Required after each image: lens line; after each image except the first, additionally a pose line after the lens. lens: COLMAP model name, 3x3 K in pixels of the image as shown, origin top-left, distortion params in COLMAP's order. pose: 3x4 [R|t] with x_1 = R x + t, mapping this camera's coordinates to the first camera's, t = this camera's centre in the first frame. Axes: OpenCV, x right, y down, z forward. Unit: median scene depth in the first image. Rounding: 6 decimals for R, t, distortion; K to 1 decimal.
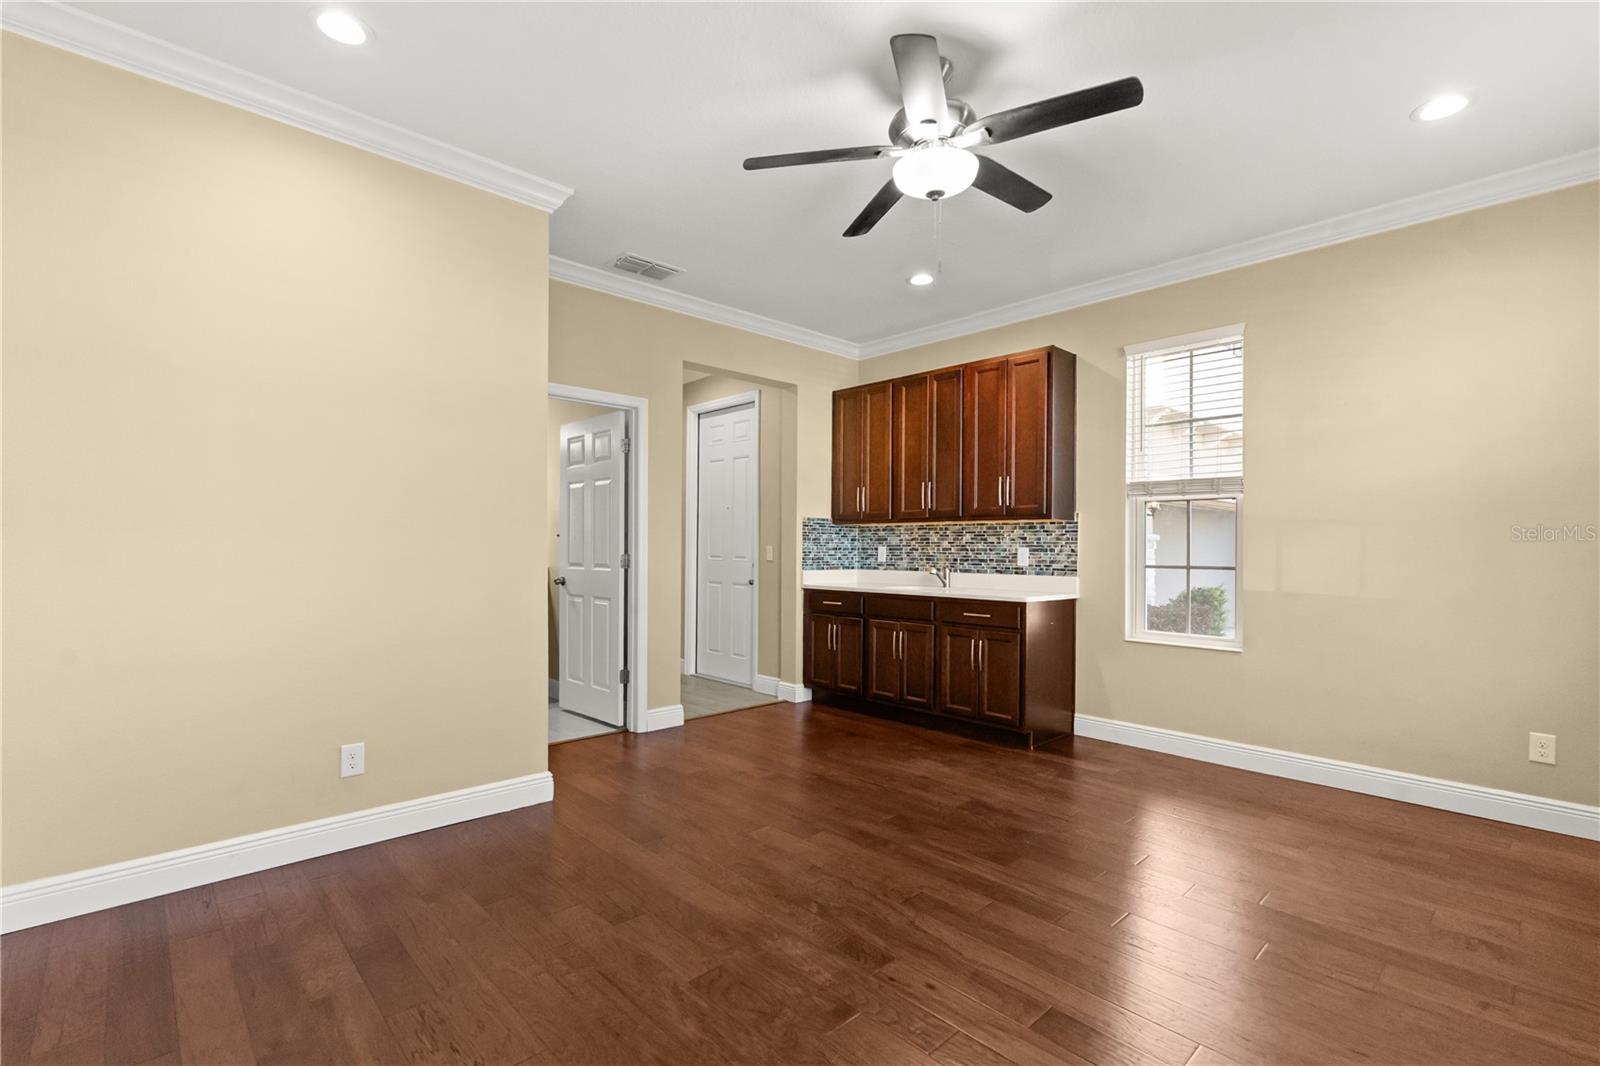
lens RADIAL K [[714.1, 0, 808.0], [0, 714.1, 549.7], [0, 0, 1]] dist [0.000129, 0.000356]
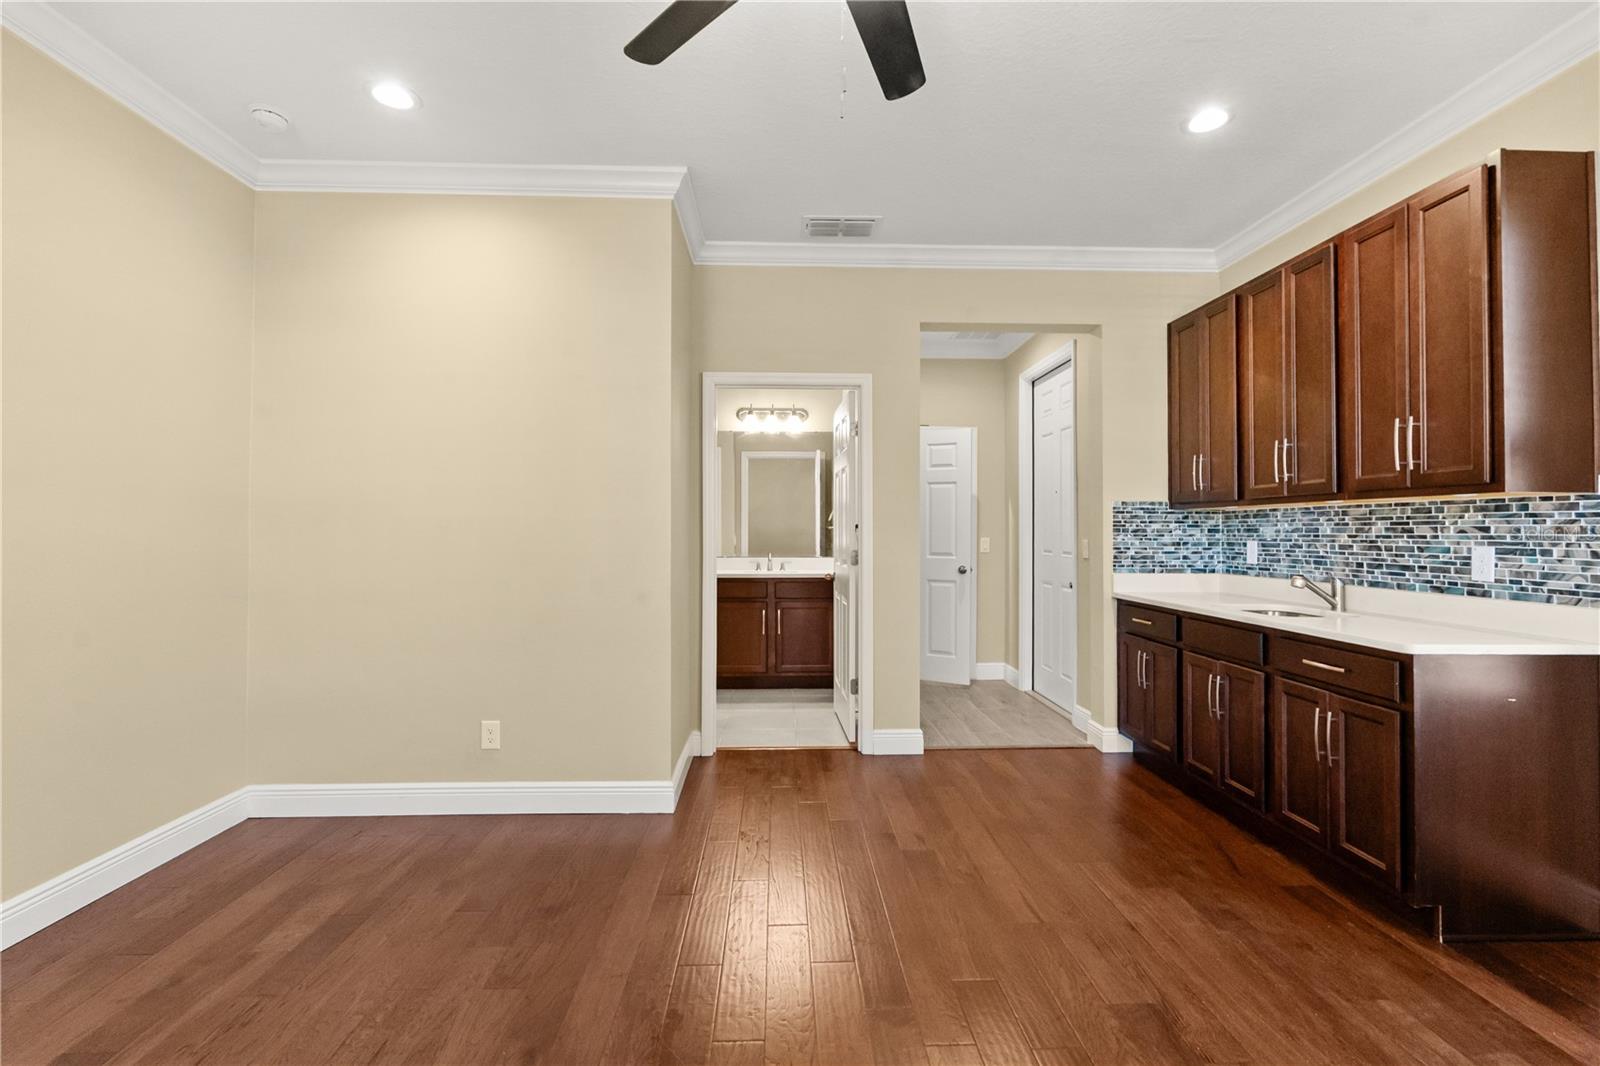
lens RADIAL K [[714.1, 0, 797.0], [0, 714.1, 520.4], [0, 0, 1]] dist [0.000129, 0.000356]
pose [[0.753229, -0.014554, -0.657597, 0.259232], [-0.000051, 0.999754, -0.022184, -0.010153], [0.657758, 0.016743, 0.753043, 0.256932]]
